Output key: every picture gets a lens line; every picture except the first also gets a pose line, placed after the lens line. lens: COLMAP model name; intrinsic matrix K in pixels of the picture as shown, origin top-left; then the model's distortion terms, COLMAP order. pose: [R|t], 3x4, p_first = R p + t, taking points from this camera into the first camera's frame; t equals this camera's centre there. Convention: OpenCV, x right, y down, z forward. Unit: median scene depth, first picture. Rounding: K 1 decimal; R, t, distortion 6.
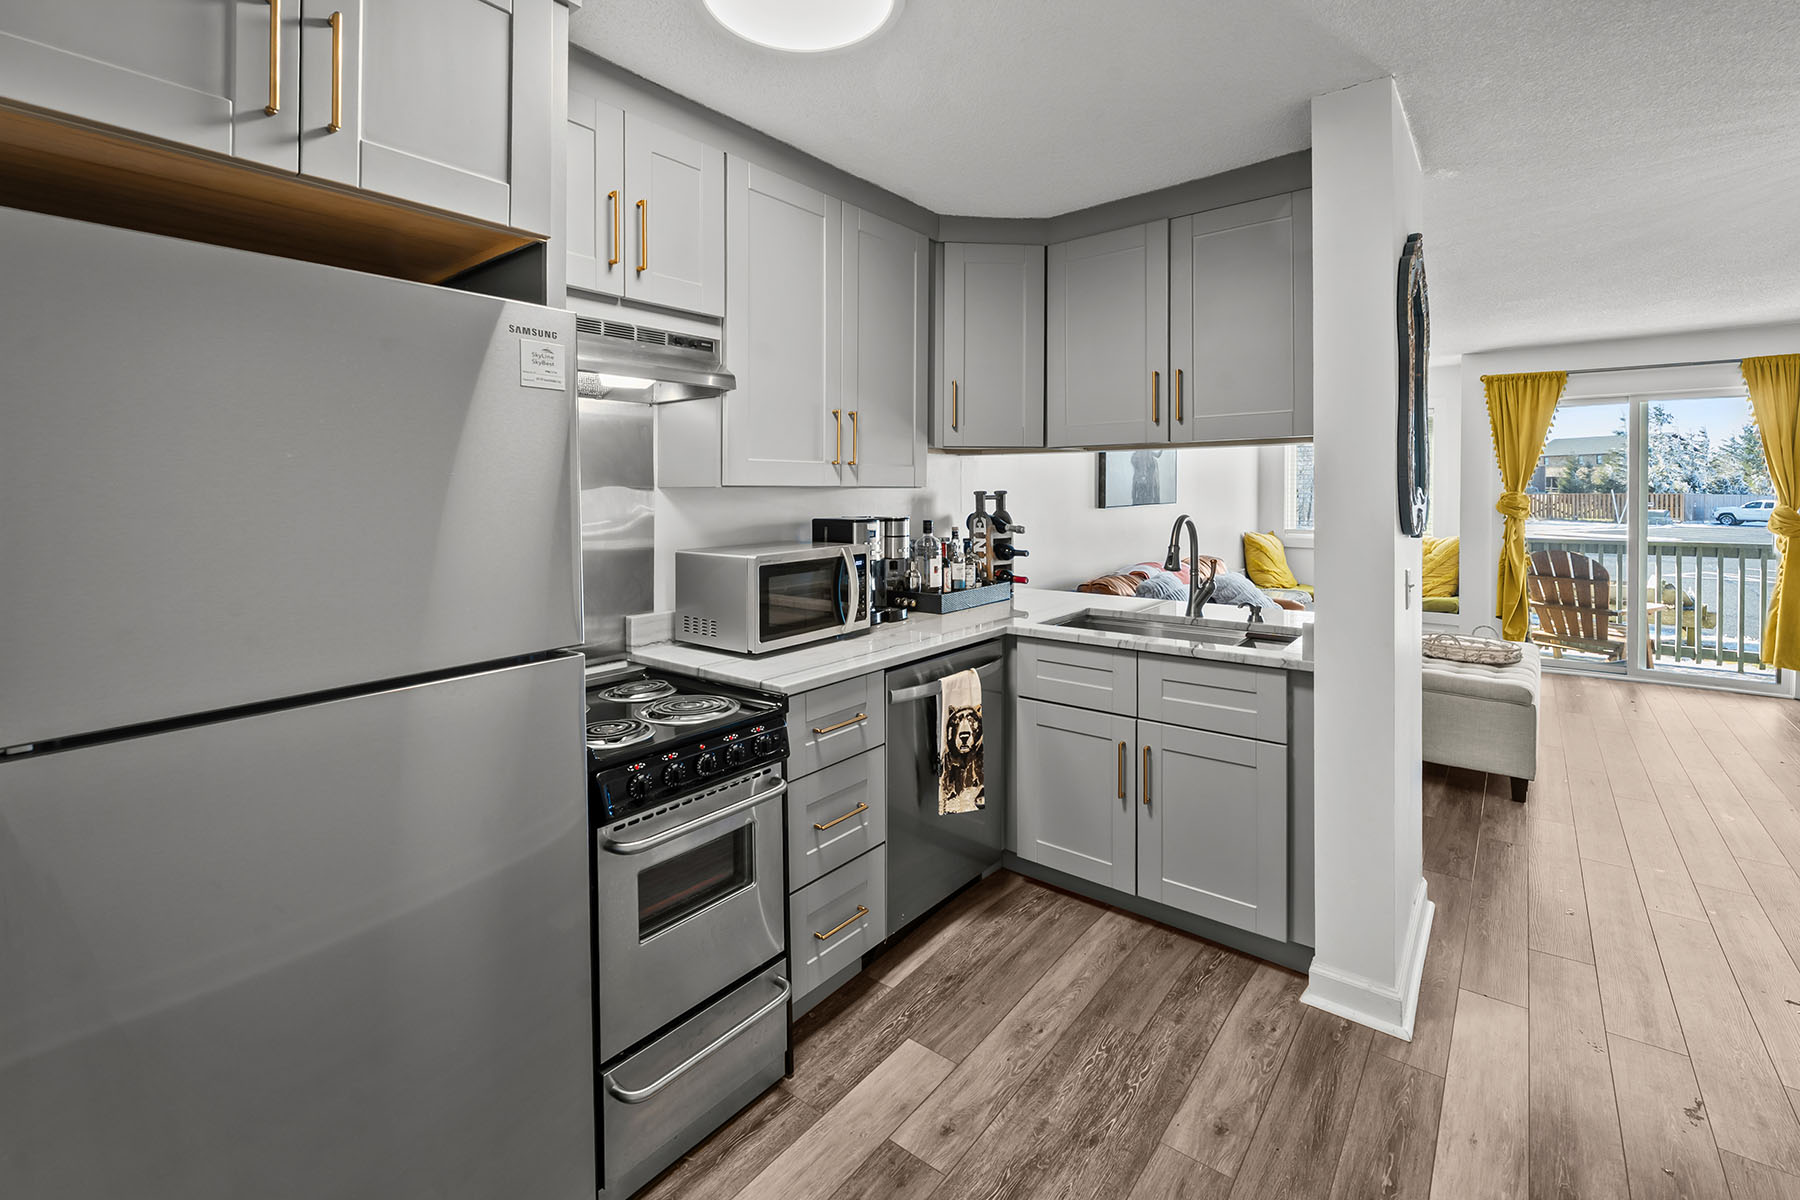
lens RADIAL K [[732.9, 0, 933.1], [0, 732.9, 480.9], [0, 0, 1]] dist [-0.006110, 0.000896]
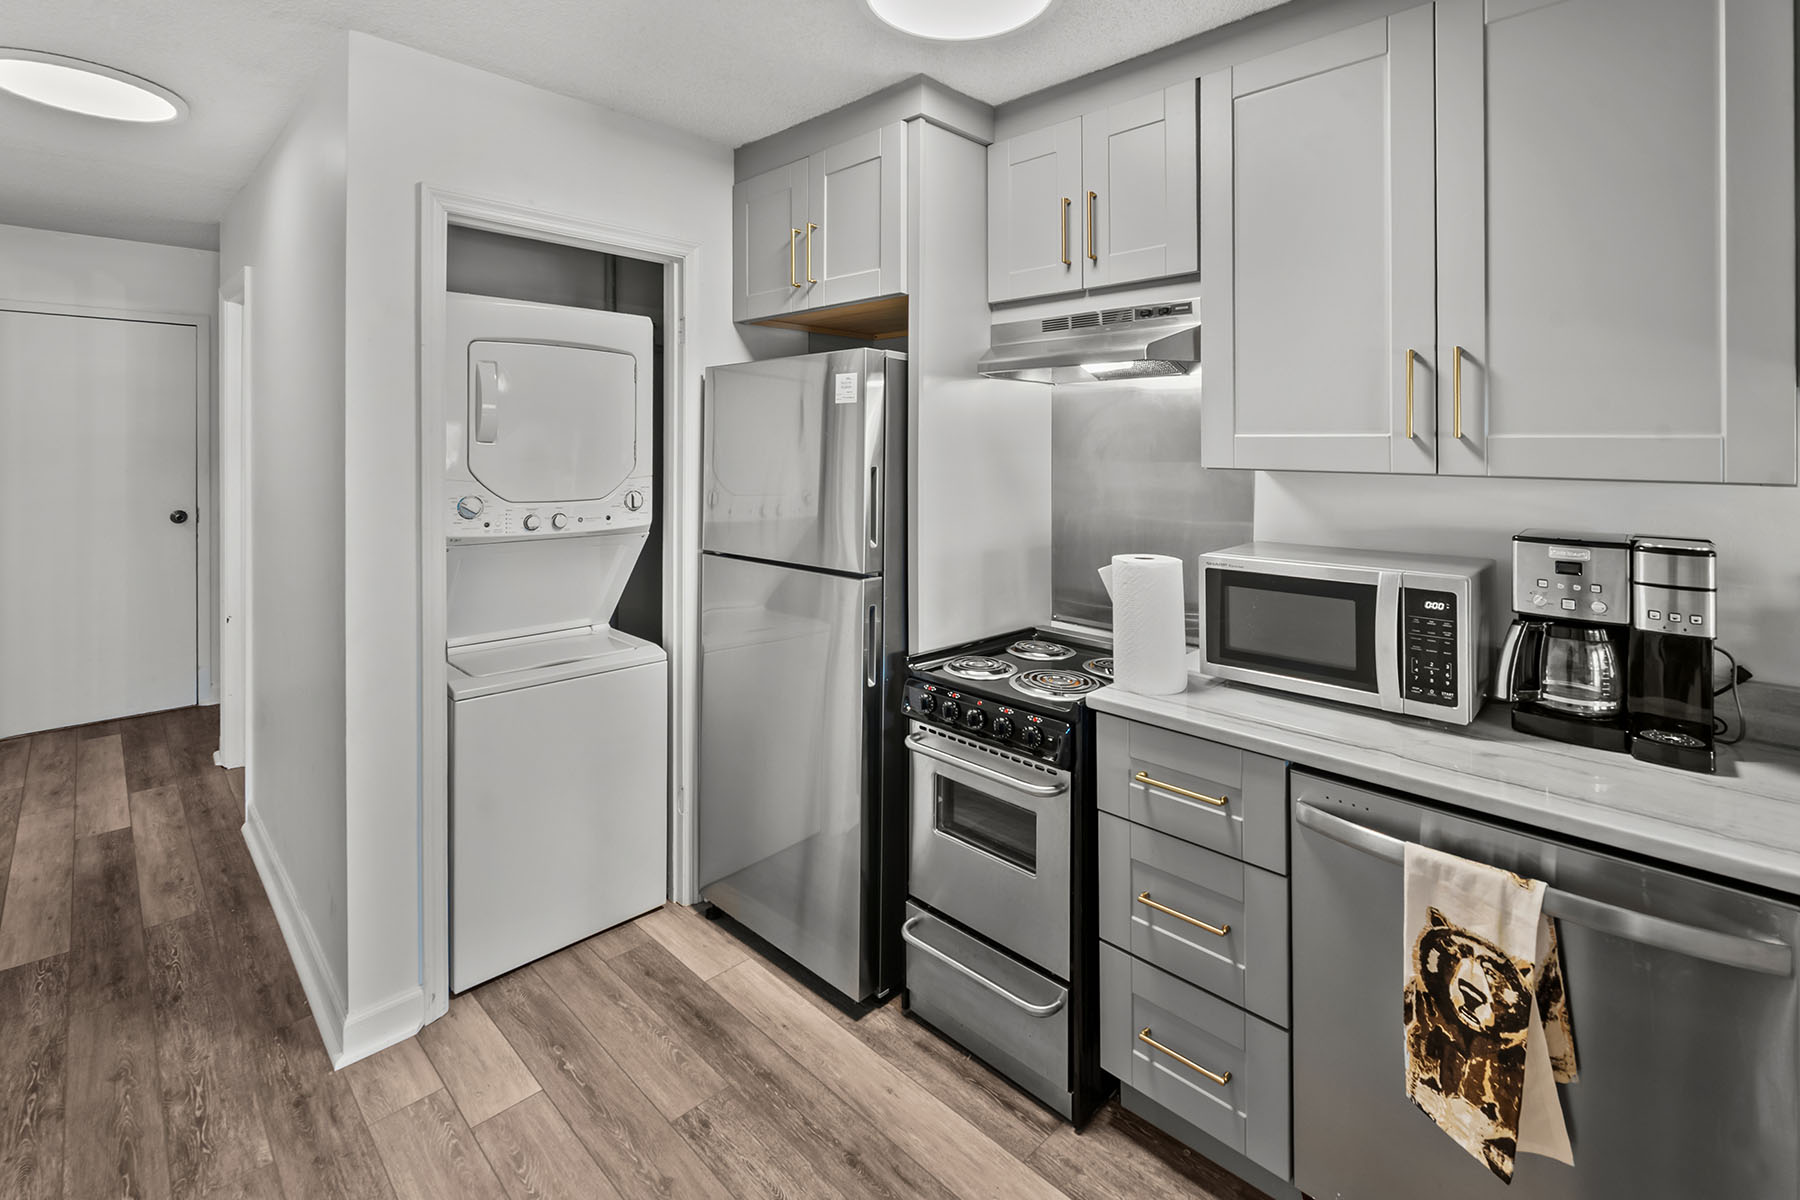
lens RADIAL K [[815.7, 0, 927.5], [0, 815.7, 444.7], [0, 0, 1]] dist [-0.010567, -0.000461]
pose [[-0.086362, -0.001124, -0.996263, 0.677733], [-0.001935, 0.999998, -0.000960, -0.018997], [0.996262, 0.001845, -0.086364, 0.757738]]
